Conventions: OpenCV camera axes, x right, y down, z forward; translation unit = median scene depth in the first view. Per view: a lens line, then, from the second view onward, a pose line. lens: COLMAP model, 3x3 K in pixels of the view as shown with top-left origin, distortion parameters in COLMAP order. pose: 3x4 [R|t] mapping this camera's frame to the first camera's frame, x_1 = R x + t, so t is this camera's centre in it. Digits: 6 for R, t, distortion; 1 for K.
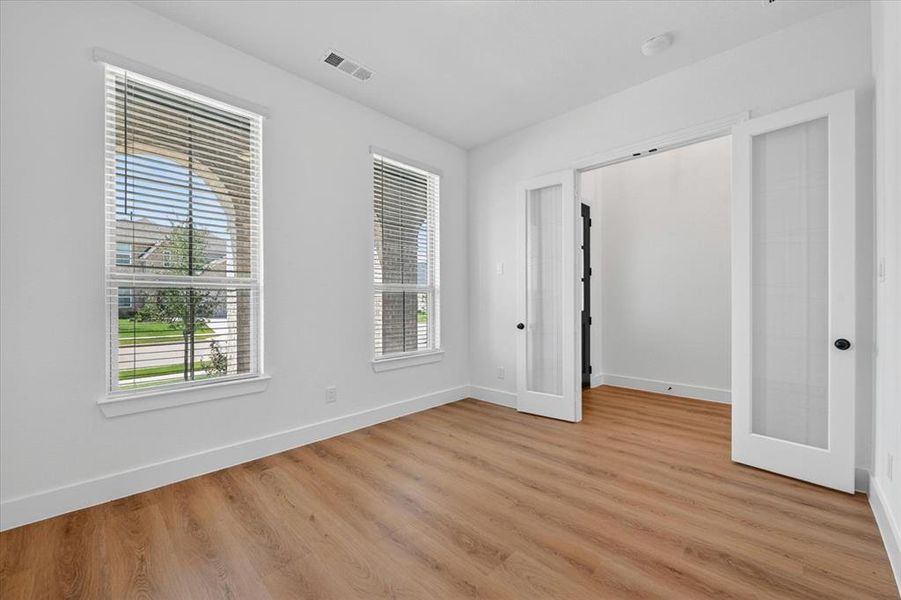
lens RADIAL K [[361.2, 0, 456.1], [0, 361.2, 301.5], [0, 0, 1]] dist [-0.013357, 0.000038]
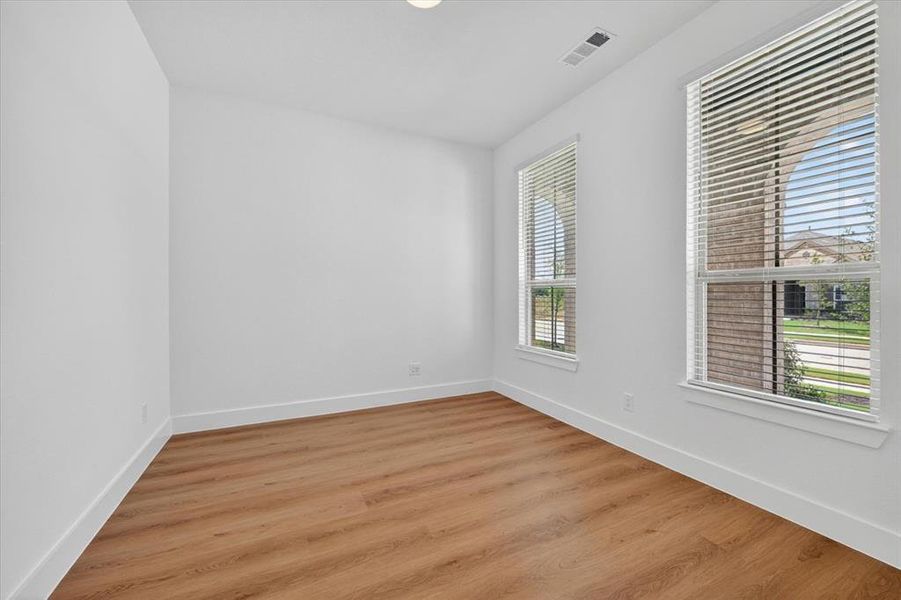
lens RADIAL K [[361.2, 0, 456.5], [0, 361.2, 295.5], [0, 0, 1]] dist [-0.013357, 0.000038]
pose [[-0.353186, 0.002837, -0.935549, 0.747414], [-0.000013, 0.999995, 0.003037, -0.009279], [0.935553, 0.001085, -0.353184, 1.080336]]
